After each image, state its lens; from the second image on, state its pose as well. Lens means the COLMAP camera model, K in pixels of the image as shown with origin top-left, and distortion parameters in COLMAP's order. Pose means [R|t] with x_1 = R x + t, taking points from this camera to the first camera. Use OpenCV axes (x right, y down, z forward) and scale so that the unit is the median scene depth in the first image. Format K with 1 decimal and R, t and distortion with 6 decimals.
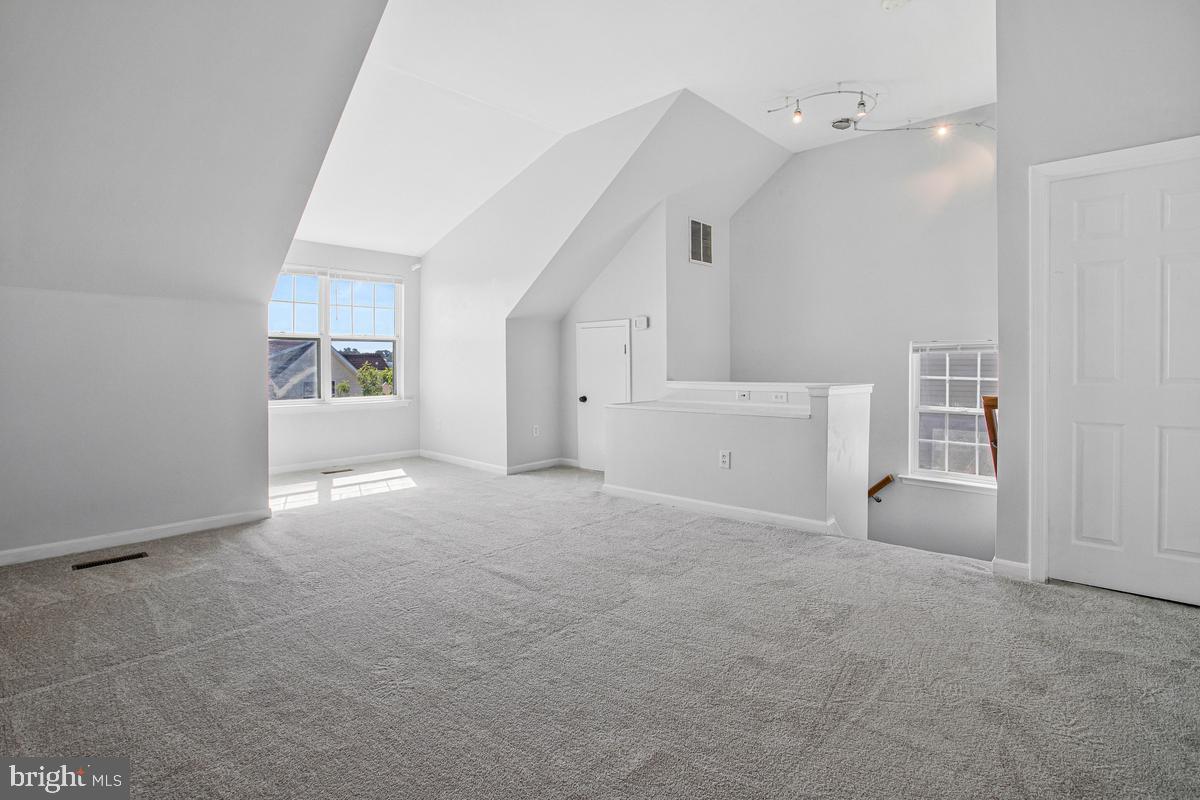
lens RADIAL K [[559.7, 0, 611.5], [0, 559.7, 397.1], [0, 0, 1]] dist [-0.042128, 0.000854]
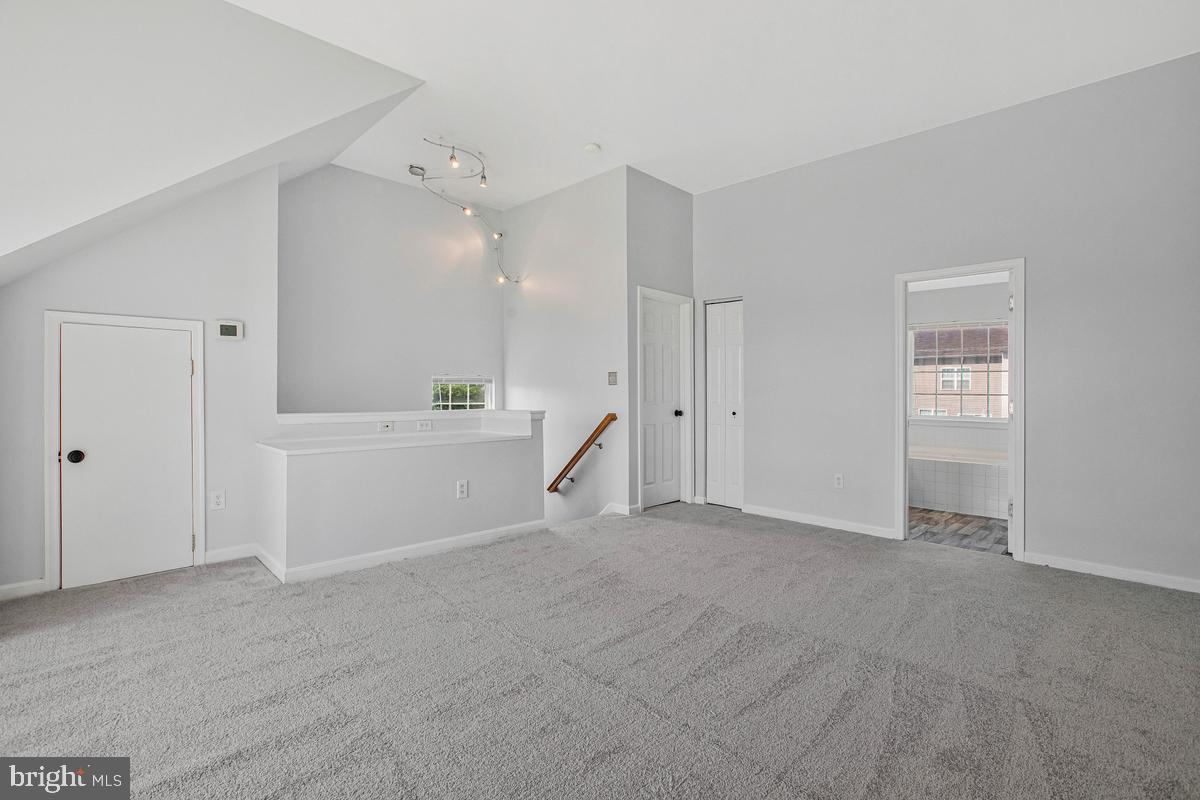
lens RADIAL K [[559.7, 0, 611.5], [0, 559.7, 397.1], [0, 0, 1]] dist [-0.042128, 0.000854]
pose [[0.061168, -0.003127, 0.998123, -0.553987], [0.054087, 0.998536, -0.000187, -0.026049], [-0.996661, 0.053997, 0.061248, 0.491652]]
